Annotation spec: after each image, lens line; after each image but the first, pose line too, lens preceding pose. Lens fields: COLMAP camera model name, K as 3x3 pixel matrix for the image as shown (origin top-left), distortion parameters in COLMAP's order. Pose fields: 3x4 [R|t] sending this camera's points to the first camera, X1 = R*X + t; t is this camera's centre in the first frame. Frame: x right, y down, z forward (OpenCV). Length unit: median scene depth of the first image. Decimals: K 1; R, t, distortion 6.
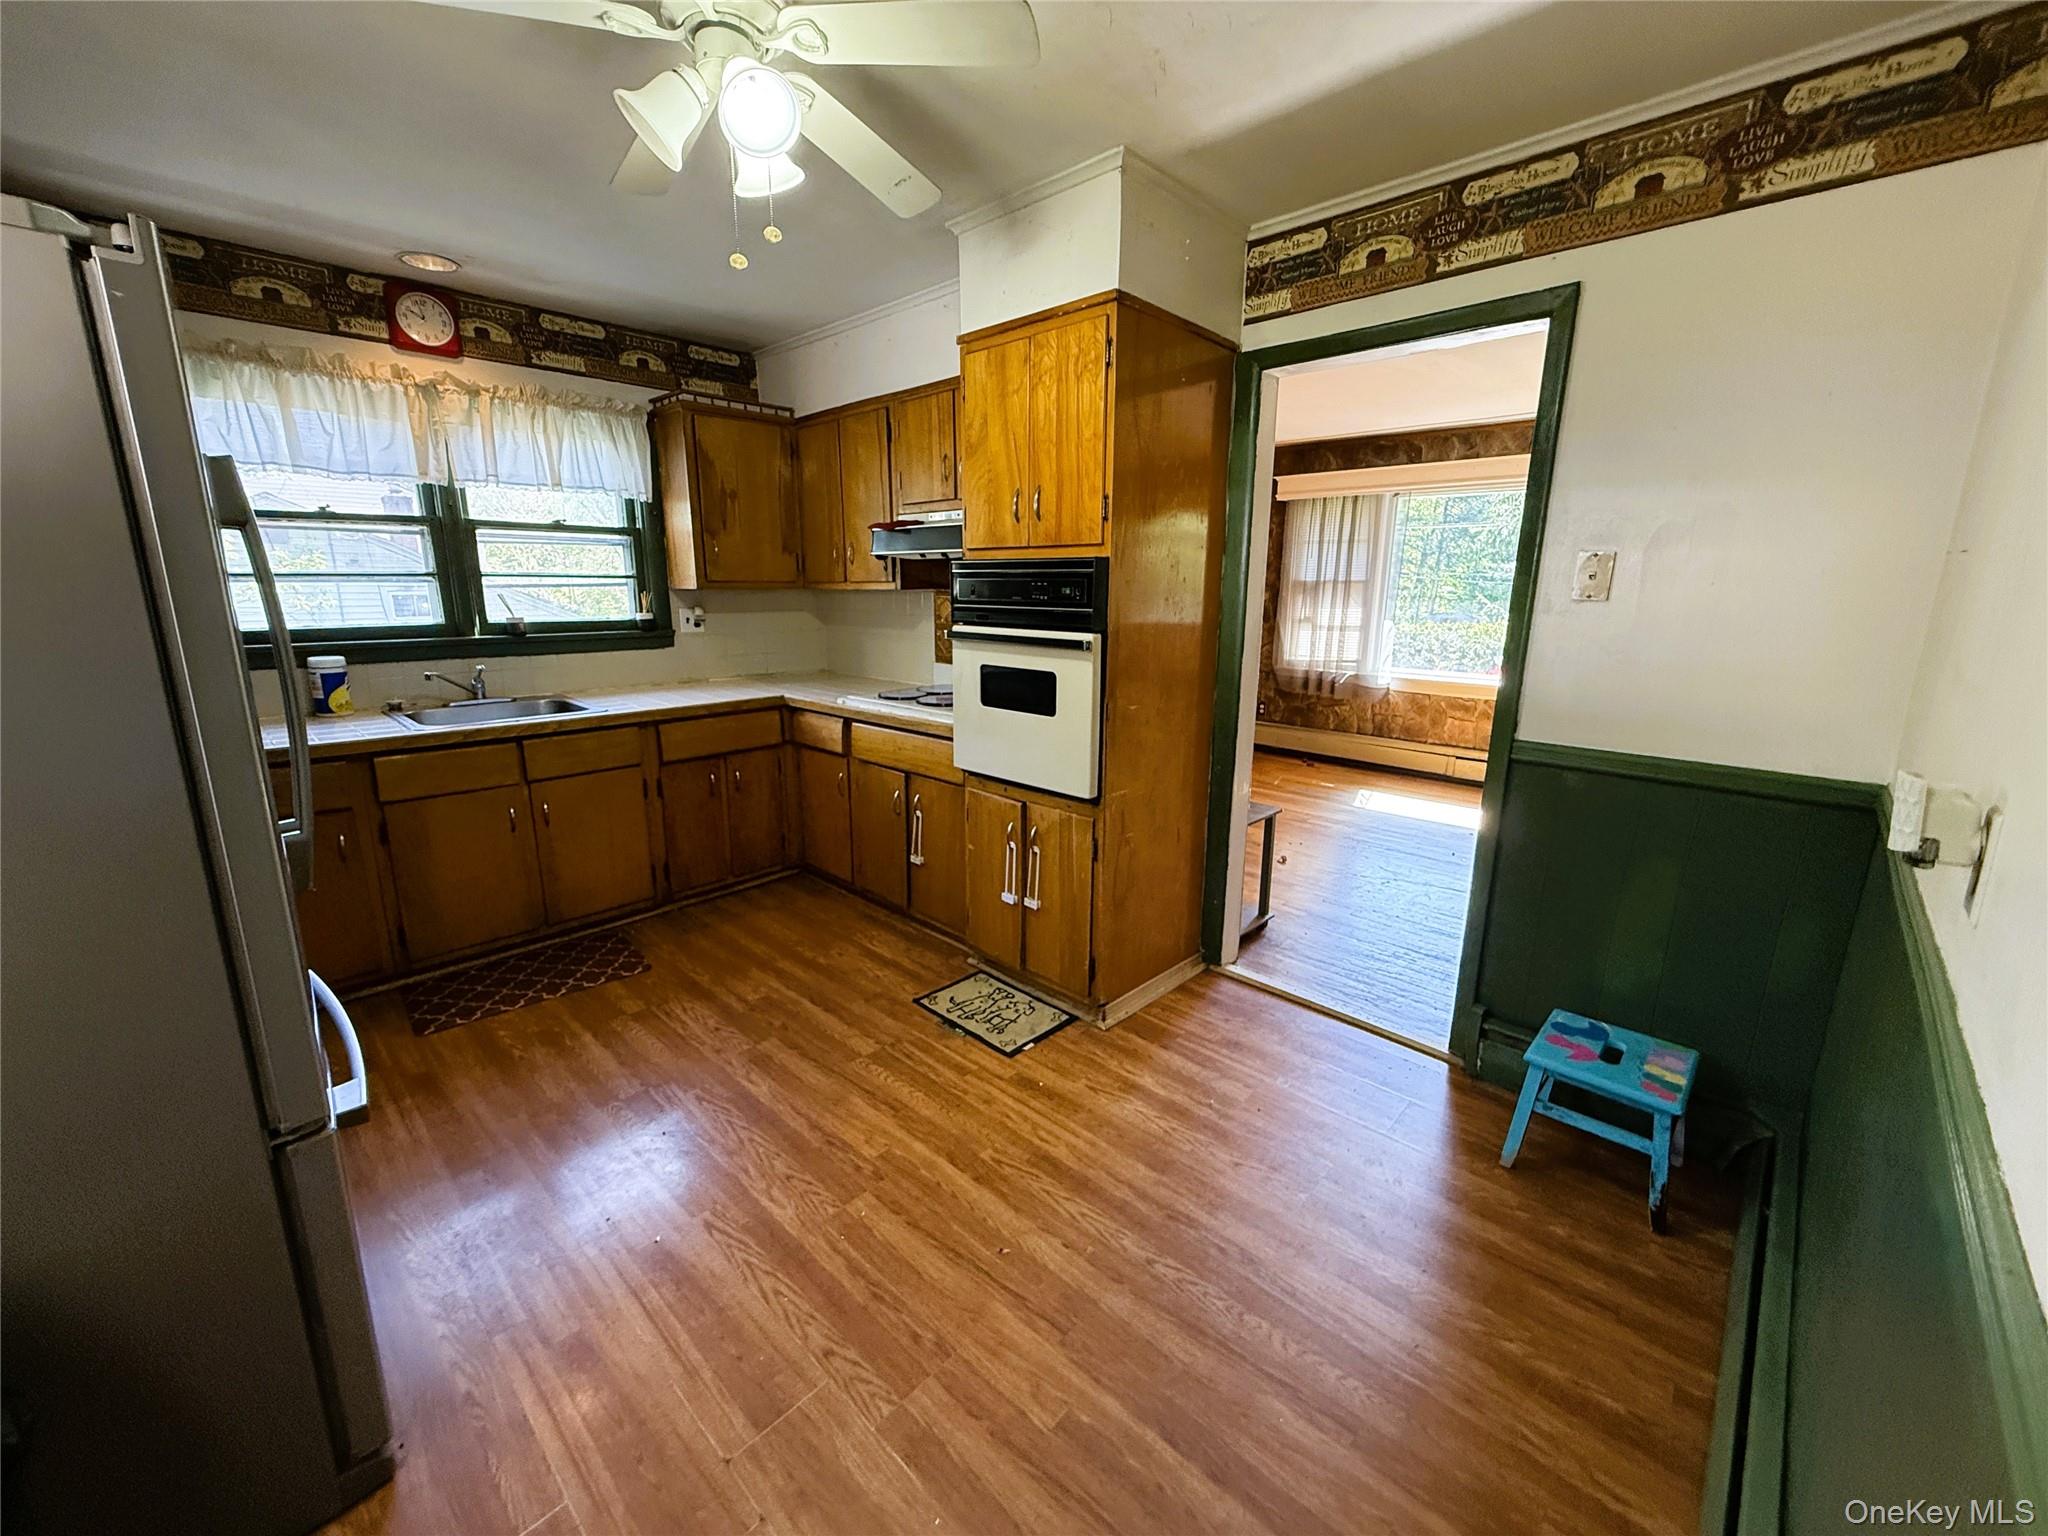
lens RADIAL K [[814.3, 0, 1018.4], [0, 814.3, 766.8], [0, 0, 1]] dist [0.000382, 0.000357]
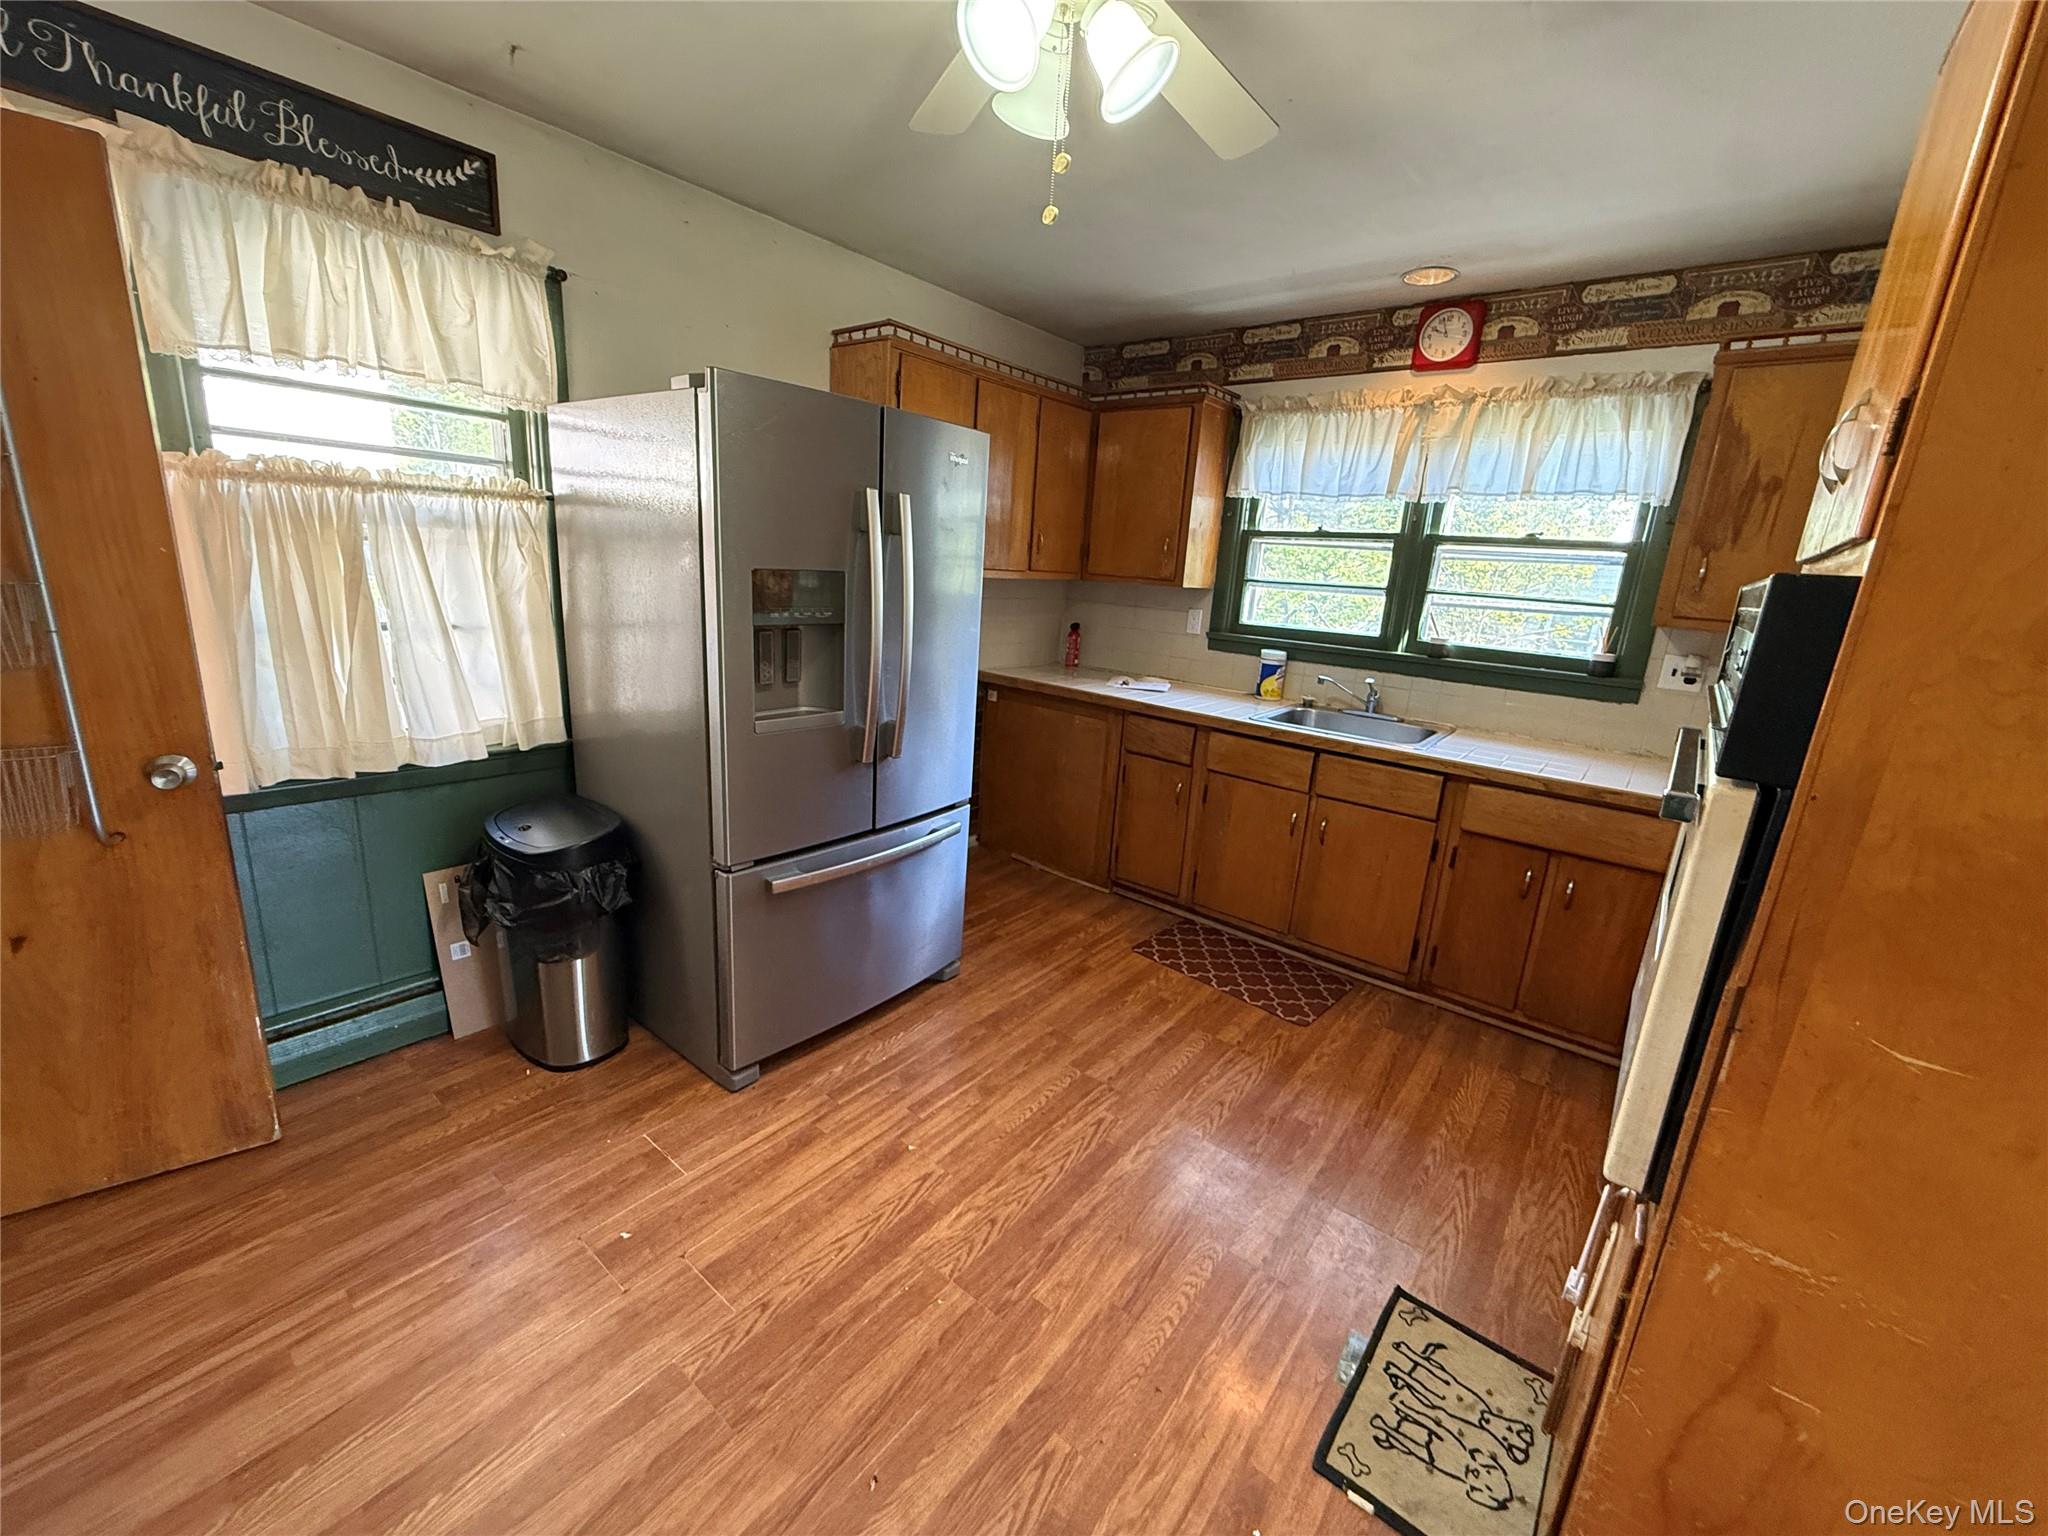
lens RADIAL K [[814.3, 0, 1018.4], [0, 814.3, 766.8], [0, 0, 1]] dist [0.000382, 0.000357]
pose [[0.083722, 0.245372, -0.965807, 0.323230], [-0.284145, 0.934851, 0.212876, -0.122759], [0.955119, 0.256607, 0.147989, 0.500600]]
